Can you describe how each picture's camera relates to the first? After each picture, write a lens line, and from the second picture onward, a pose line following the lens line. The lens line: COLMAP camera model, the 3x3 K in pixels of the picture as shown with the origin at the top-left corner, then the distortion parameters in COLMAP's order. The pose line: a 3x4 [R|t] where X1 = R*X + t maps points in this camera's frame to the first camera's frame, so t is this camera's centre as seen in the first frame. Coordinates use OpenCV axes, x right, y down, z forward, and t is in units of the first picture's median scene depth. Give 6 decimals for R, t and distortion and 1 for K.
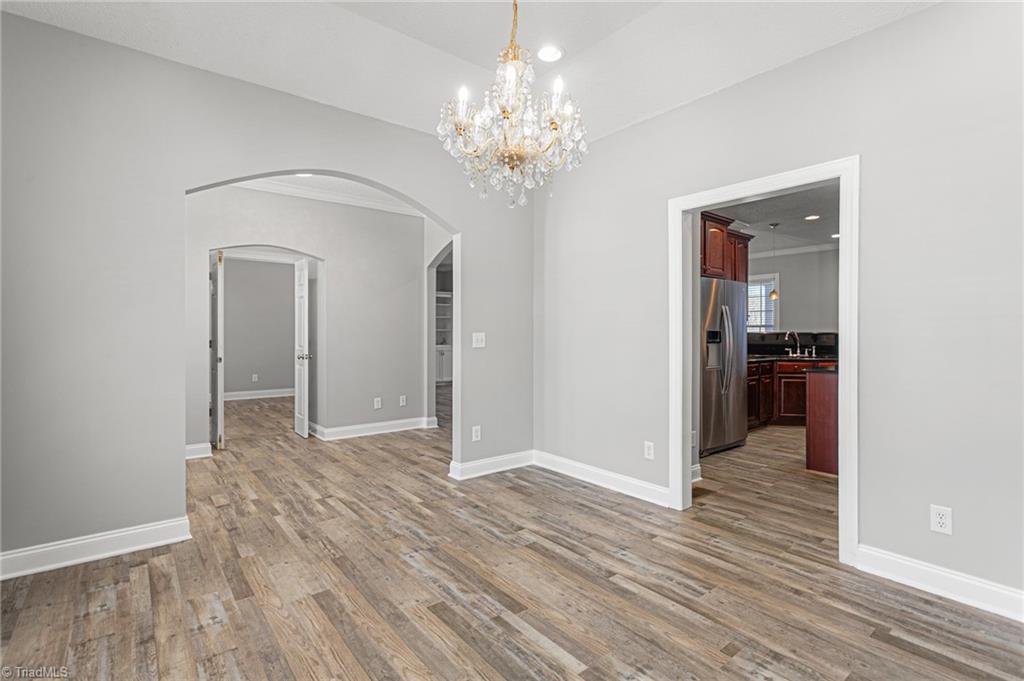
lens RADIAL K [[488.8, 0, 514.9], [0, 488.8, 339.2], [0, 0, 1]] dist [-0.001952, 0.000452]
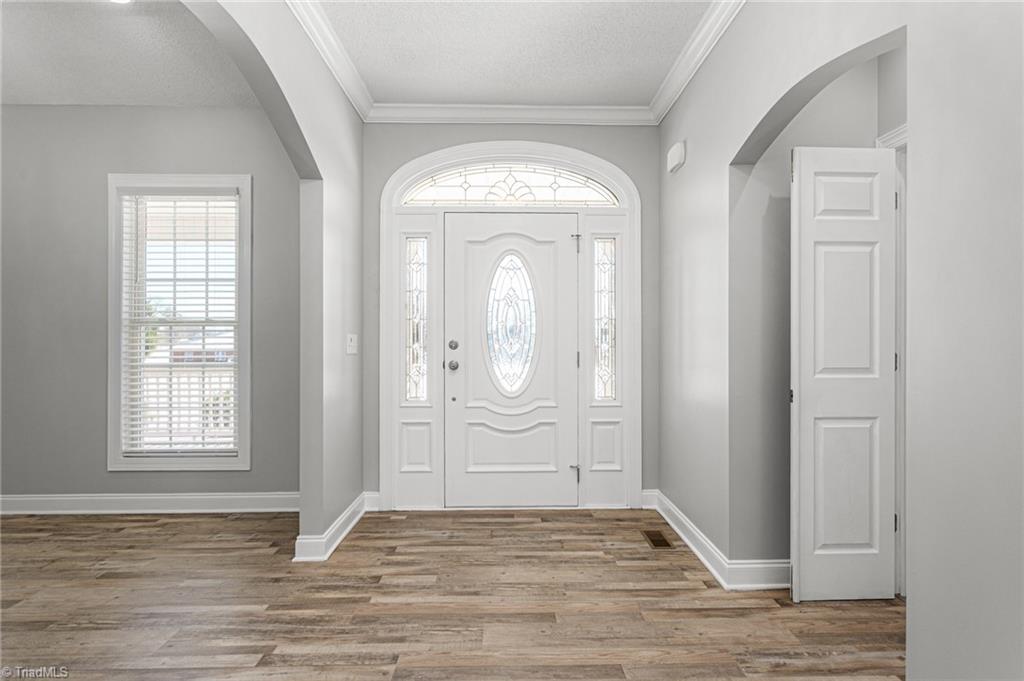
lens RADIAL K [[509.8, 0, 514.0], [0, 509.8, 343.4], [0, 0, 1]] dist [-0.010576, 0.001419]
pose [[-0.590533, -0.007386, -0.806979, -0.147915], [-0.016423, 0.999861, 0.002866, -0.007176], [0.806846, 0.014945, -0.590573, 1.977230]]
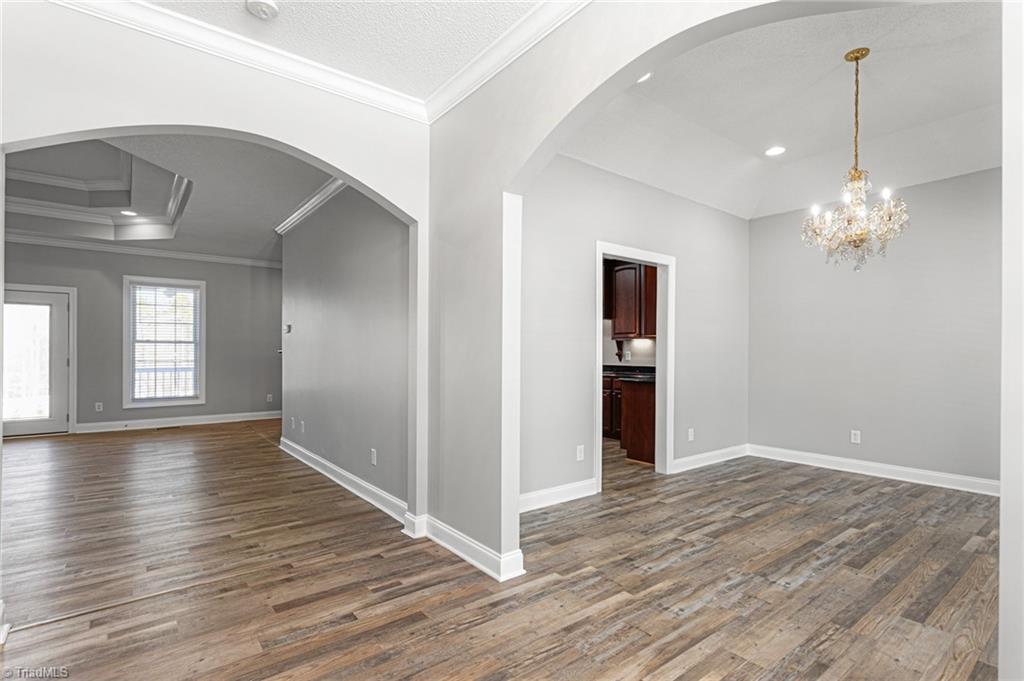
lens RADIAL K [[488.8, 0, 515.6], [0, 488.8, 340.4], [0, 0, 1]] dist [-0.001952, 0.000452]
pose [[0.015238, 0.021405, 0.999655, -1.170330], [0.012269, 0.999692, -0.021593, -0.021412], [-0.999809, 0.012594, 0.014971, 1.484794]]
